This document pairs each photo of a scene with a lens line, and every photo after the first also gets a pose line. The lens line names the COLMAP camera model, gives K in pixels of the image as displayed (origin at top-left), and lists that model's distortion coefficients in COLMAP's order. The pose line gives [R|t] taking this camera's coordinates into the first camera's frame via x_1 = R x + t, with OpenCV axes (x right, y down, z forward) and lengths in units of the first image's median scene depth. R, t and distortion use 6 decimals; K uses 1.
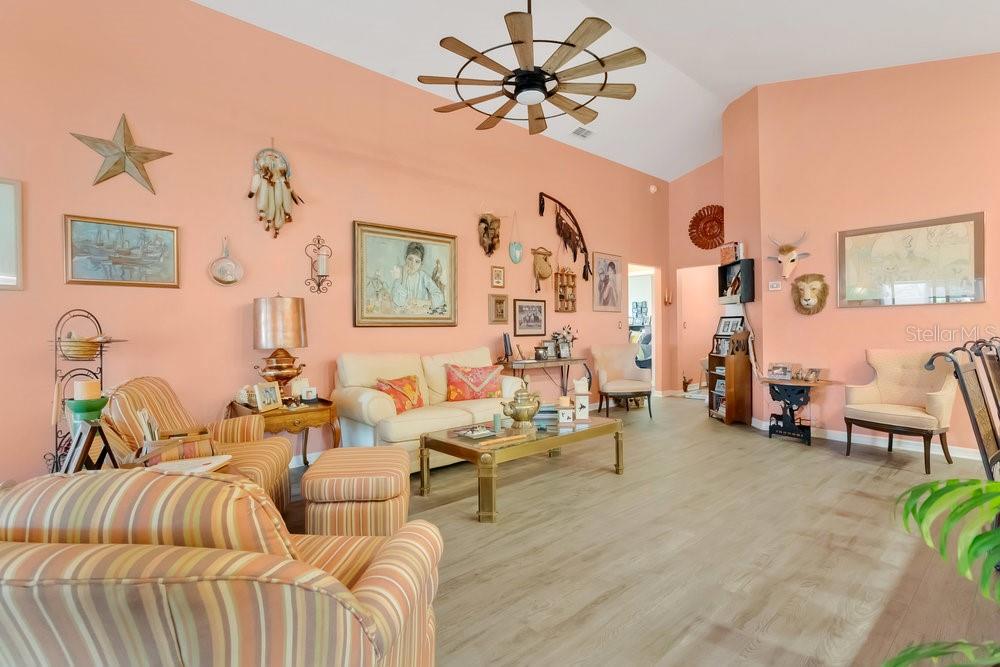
lens RADIAL K [[474.6, 0, 501.8], [0, 474.6, 330.7], [0, 0, 1]] dist [0.002142, 0.000514]
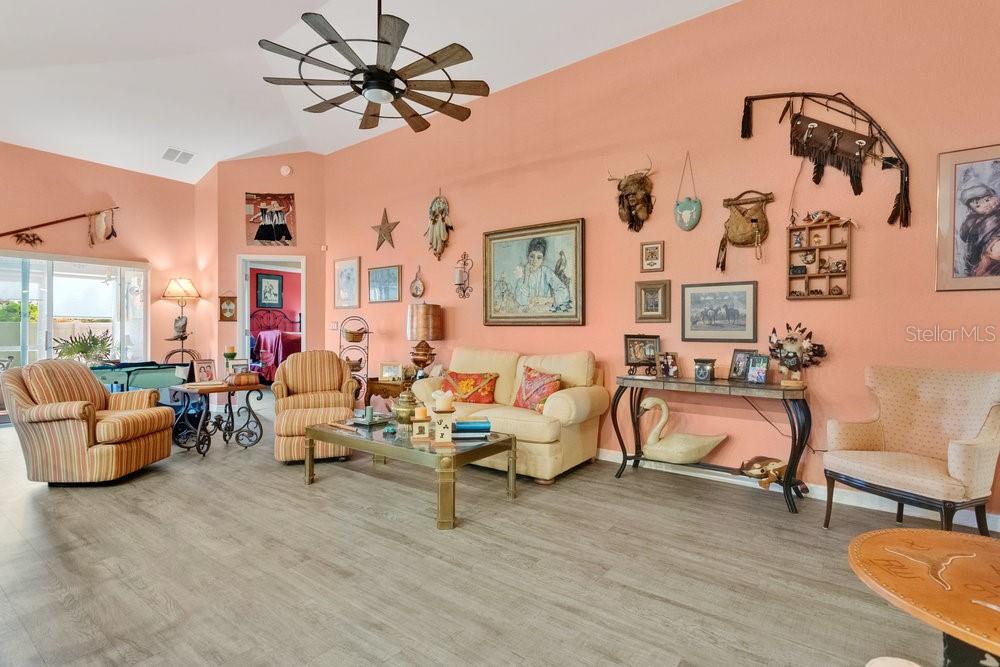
lens RADIAL K [[484.3, 0, 483.9], [0, 484.3, 328.0], [0, 0, 1]] dist [0.001026, 0.000211]
pose [[0.193909, 0.008288, -0.980984, 0.755802], [-0.009799, 0.999931, 0.006511, -0.009071], [0.980970, 0.008350, 0.193977, 0.700000]]
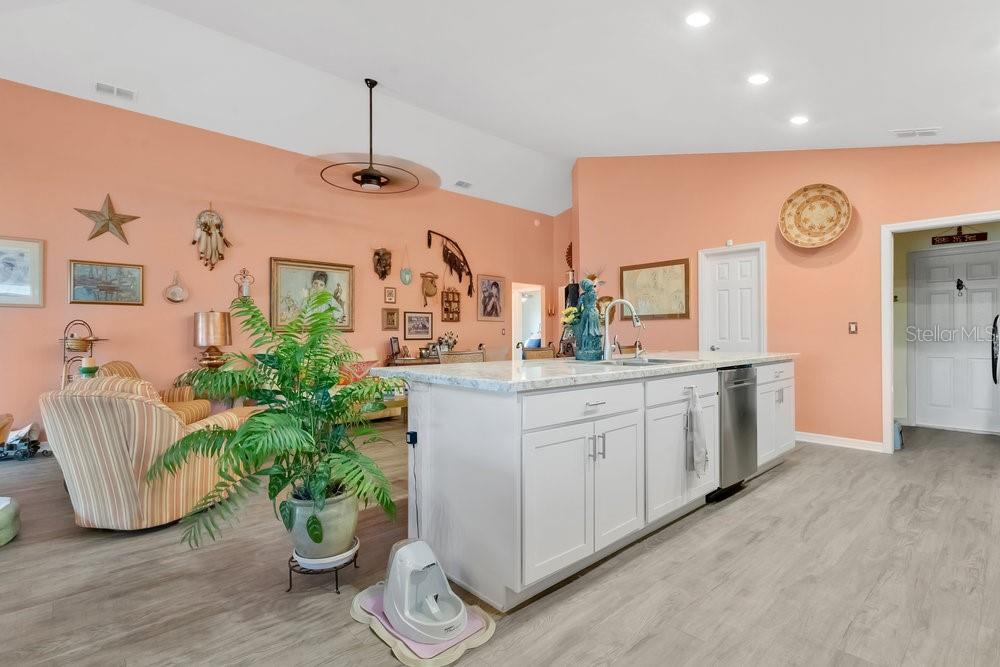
lens RADIAL K [[477.7, 0, 498.7], [0, 477.7, 331.2], [0, 0, 1]] dist [-0.000246, -0.000161]
pose [[0.999798, 0.007593, 0.018599, 0.312619], [-0.007401, 0.999919, -0.010360, -0.000077], [-0.018676, 0.010220, 0.999773, -0.398569]]
